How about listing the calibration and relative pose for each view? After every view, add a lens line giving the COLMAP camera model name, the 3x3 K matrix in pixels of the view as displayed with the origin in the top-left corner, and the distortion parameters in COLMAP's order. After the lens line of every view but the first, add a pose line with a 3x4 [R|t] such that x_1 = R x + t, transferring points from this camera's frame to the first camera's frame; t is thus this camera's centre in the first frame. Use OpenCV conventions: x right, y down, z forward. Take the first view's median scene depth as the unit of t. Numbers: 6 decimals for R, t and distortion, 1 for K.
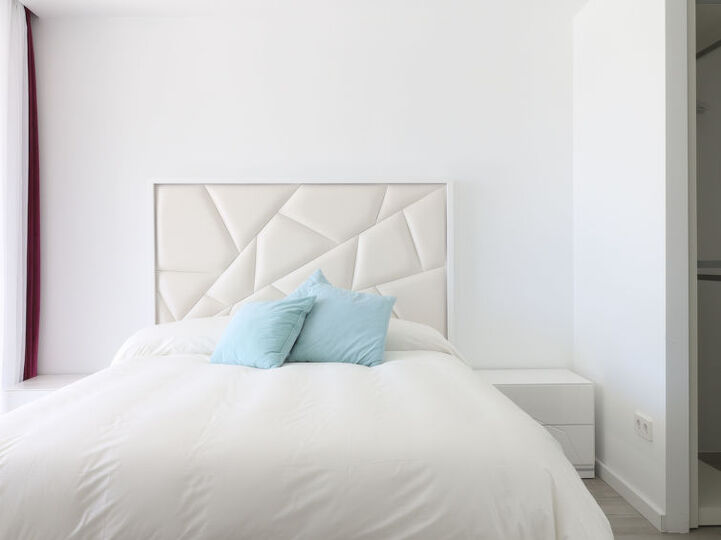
lens RADIAL K [[663.2, 0, 360.5], [0, 663.2, 270.0], [0, 0, 1]] dist [0.005987, -0.002304]
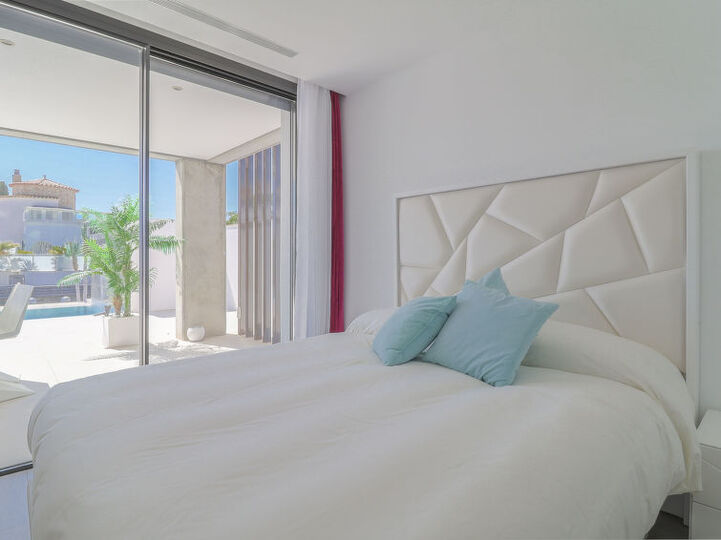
lens RADIAL K [[401.1, 0, 362.9], [0, 401.1, 260.1], [0, 0, 1]] dist [-0.003036, -0.001213]
pose [[0.662588, 0.009192, -0.748928, 0.226457], [-0.015139, 0.999885, -0.001121, -0.007848], [0.748831, 0.012081, 0.662651, 0.432984]]
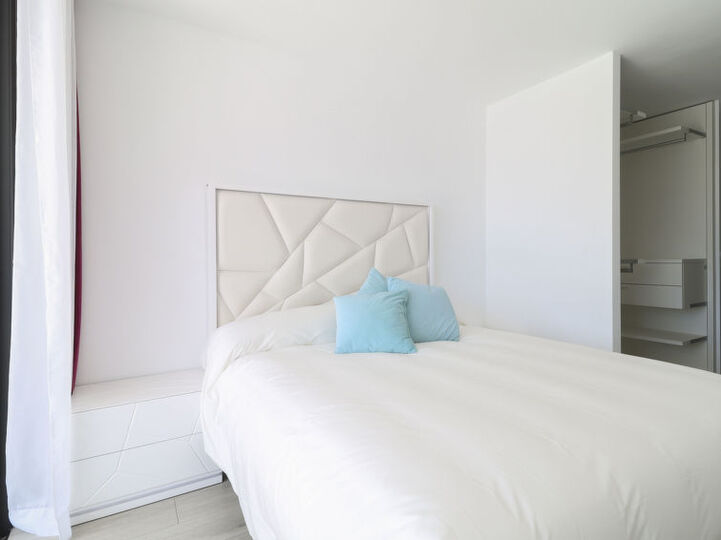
lens RADIAL K [[401.1, 0, 362.9], [0, 401.1, 260.1], [0, 0, 1]] dist [-0.003036, -0.001213]
pose [[0.866600, -0.000217, 0.499003, -0.424121], [0.012368, 0.999702, -0.021044, 0.000885], [-0.498849, 0.024409, 0.866345, 0.329175]]
